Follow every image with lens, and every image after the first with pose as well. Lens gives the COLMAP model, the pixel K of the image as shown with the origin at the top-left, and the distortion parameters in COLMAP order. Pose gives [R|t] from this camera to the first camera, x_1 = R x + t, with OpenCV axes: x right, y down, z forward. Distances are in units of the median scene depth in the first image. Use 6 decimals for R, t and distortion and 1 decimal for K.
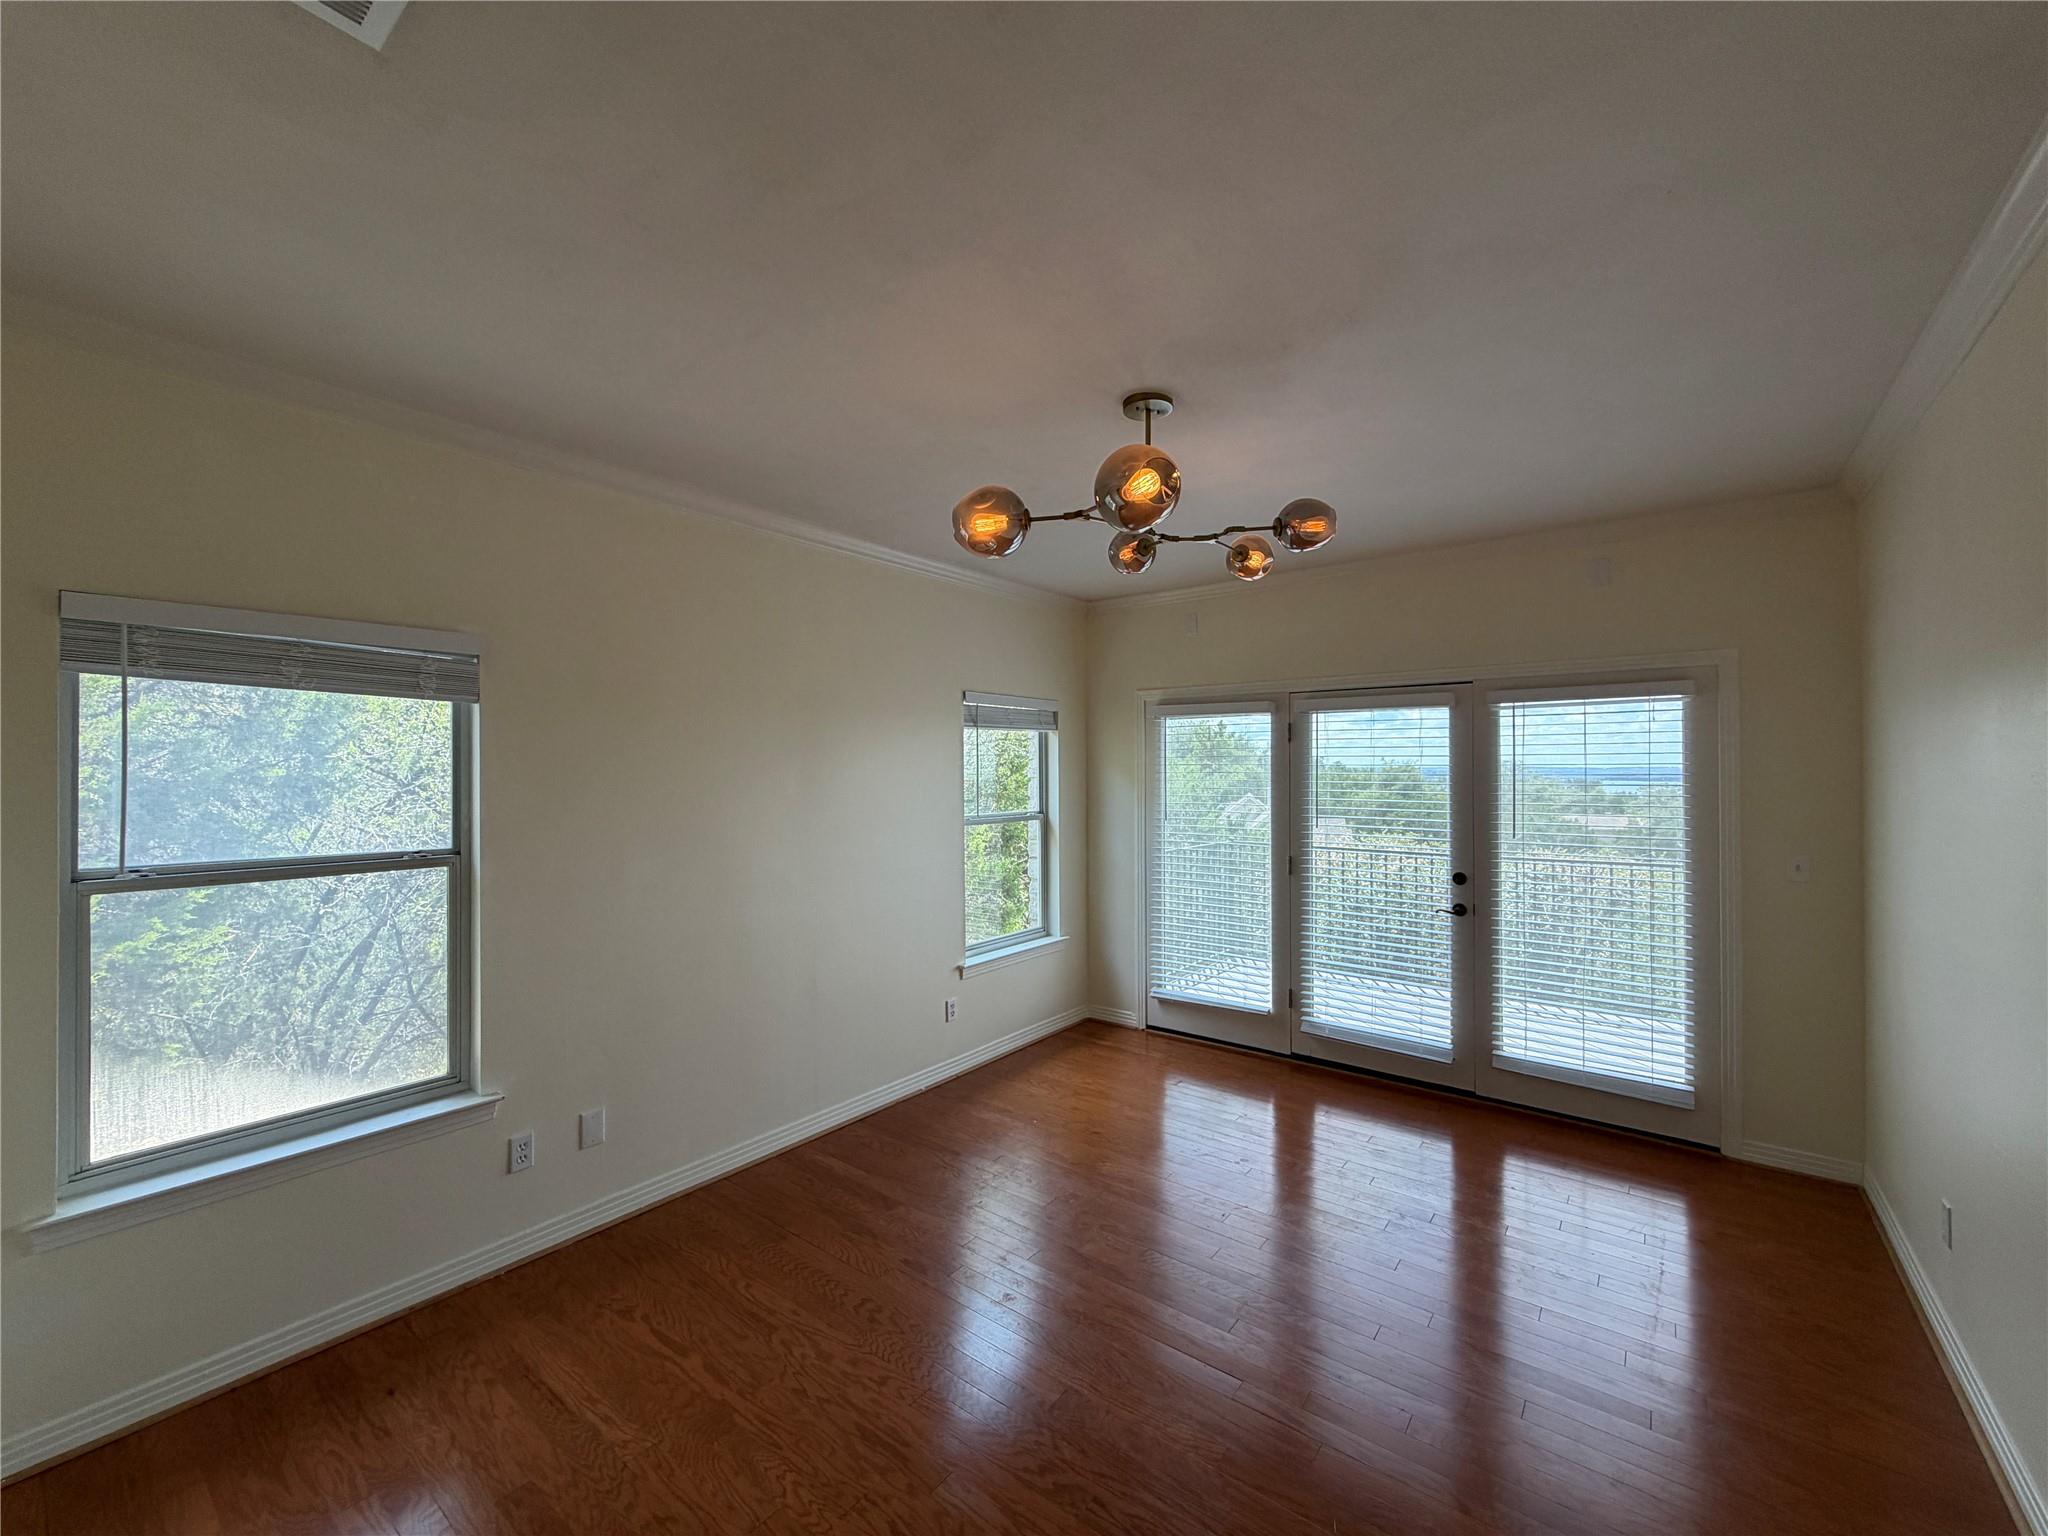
lens RADIAL K [[816.4, 0, 1041.0], [0, 816.4, 760.8], [0, 0, 1]] dist [-0.001603, 0.000127]
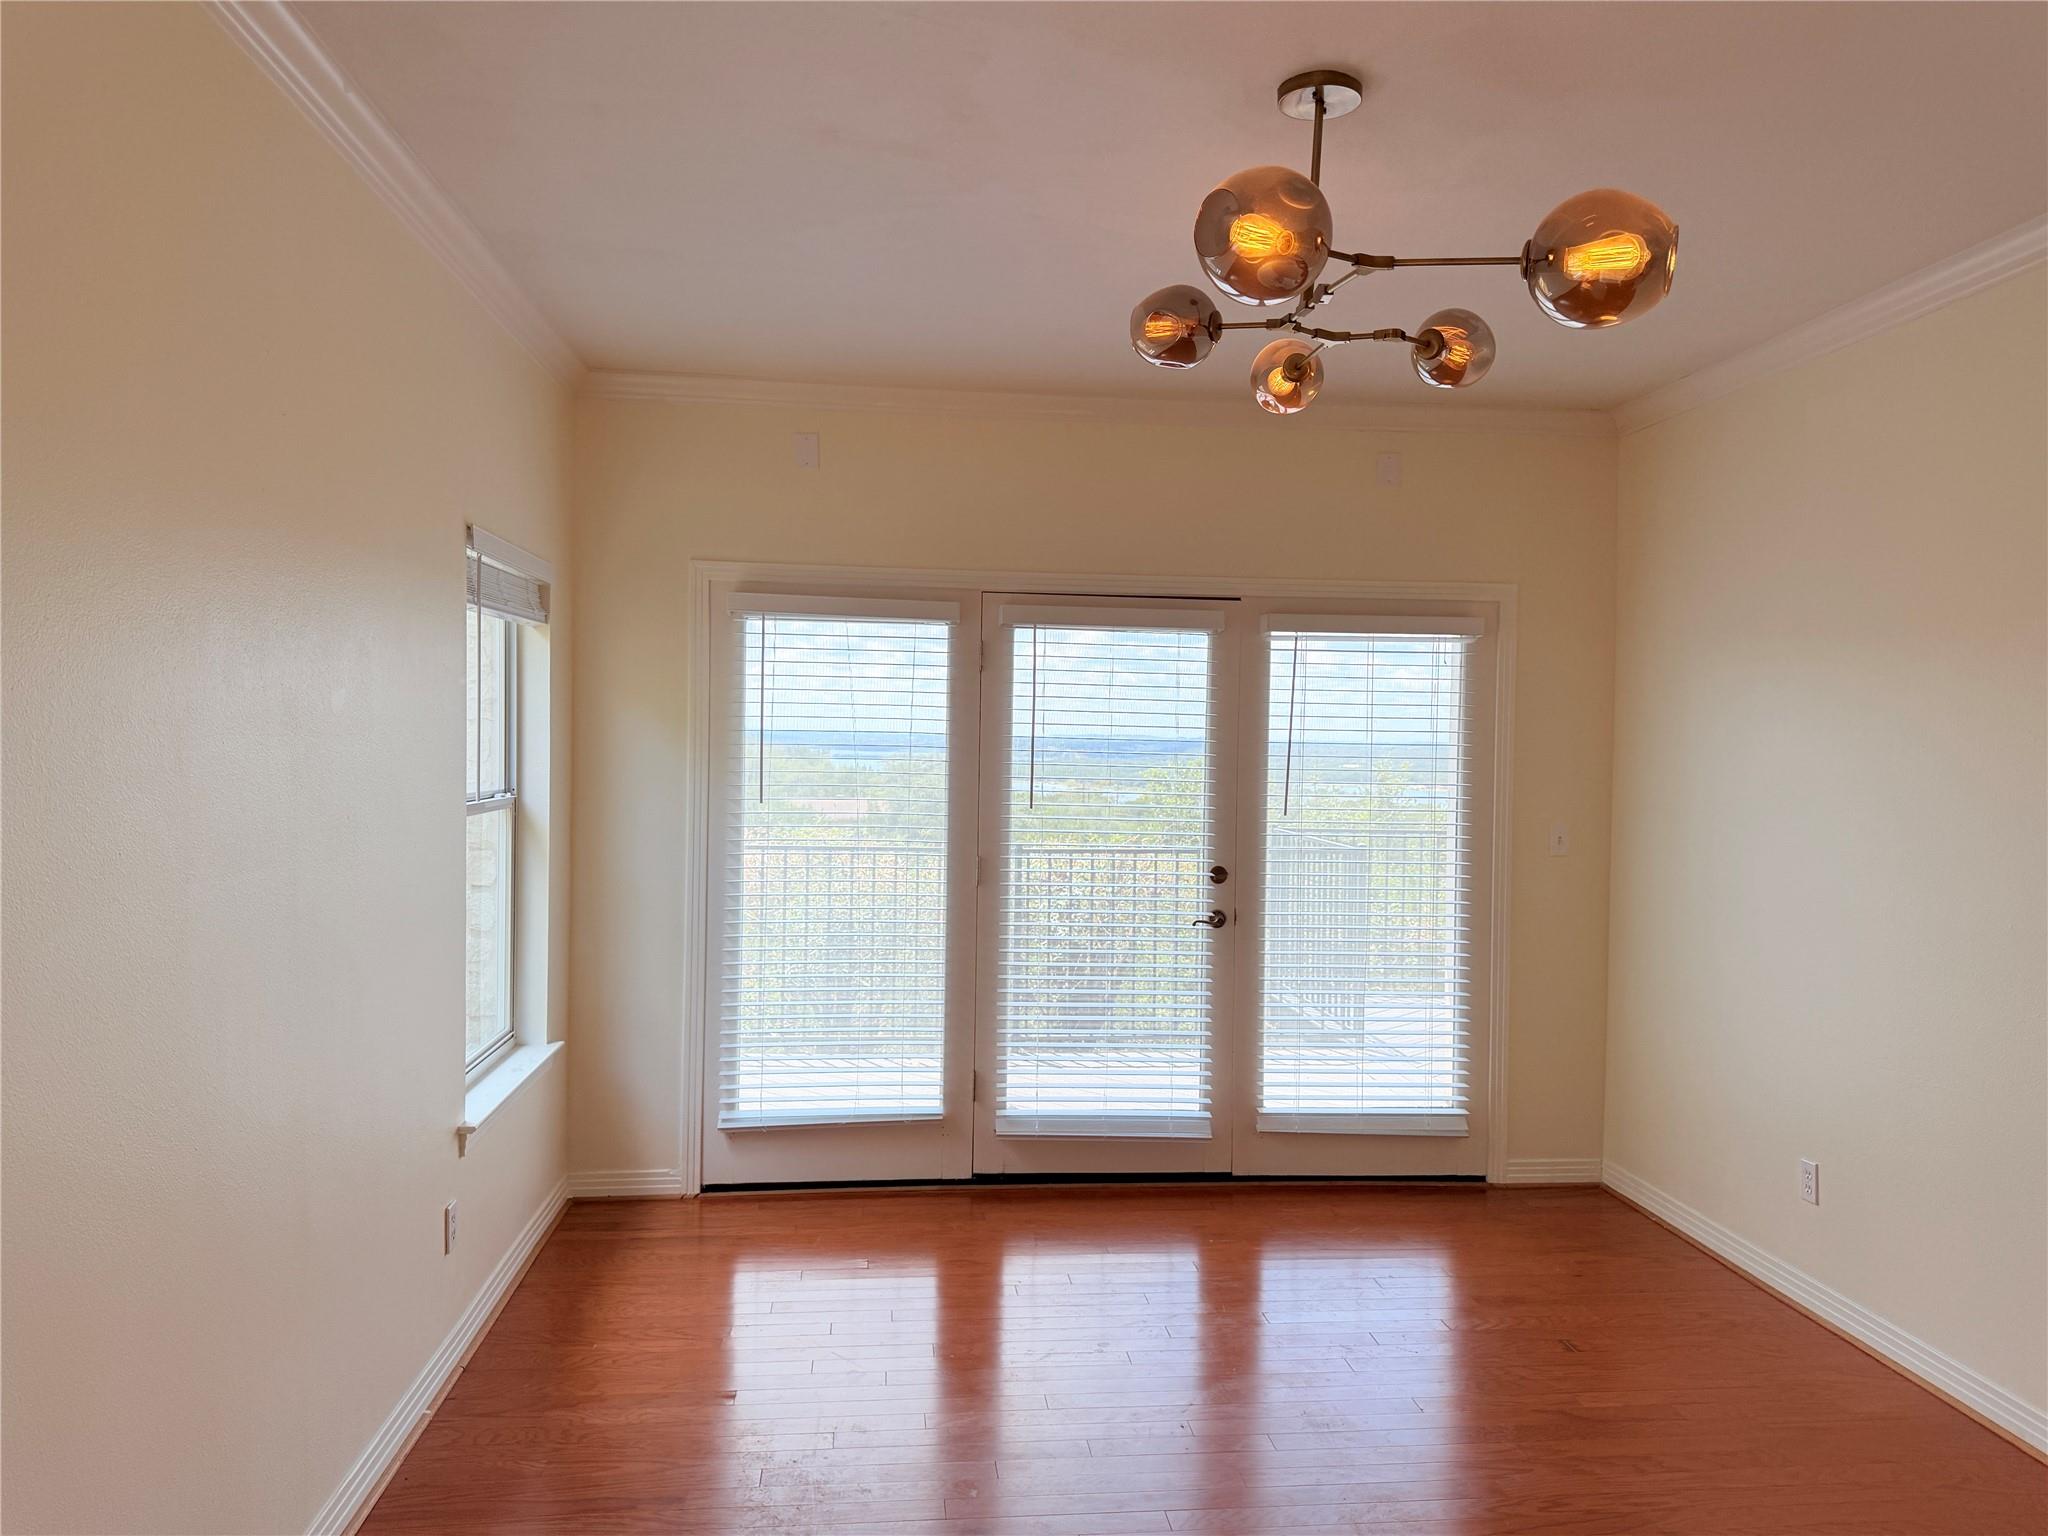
lens RADIAL K [[1421.3, 0, 1029.4], [0, 1421.3, 772.2], [0, 0, 1]] dist [0.088940, -0.002356]
pose [[0.726811, -0.002660, 0.686833, -0.425601], [-0.027199, 0.999097, 0.032652, 0.017884], [-0.686299, -0.042413, 0.726082, 0.205315]]
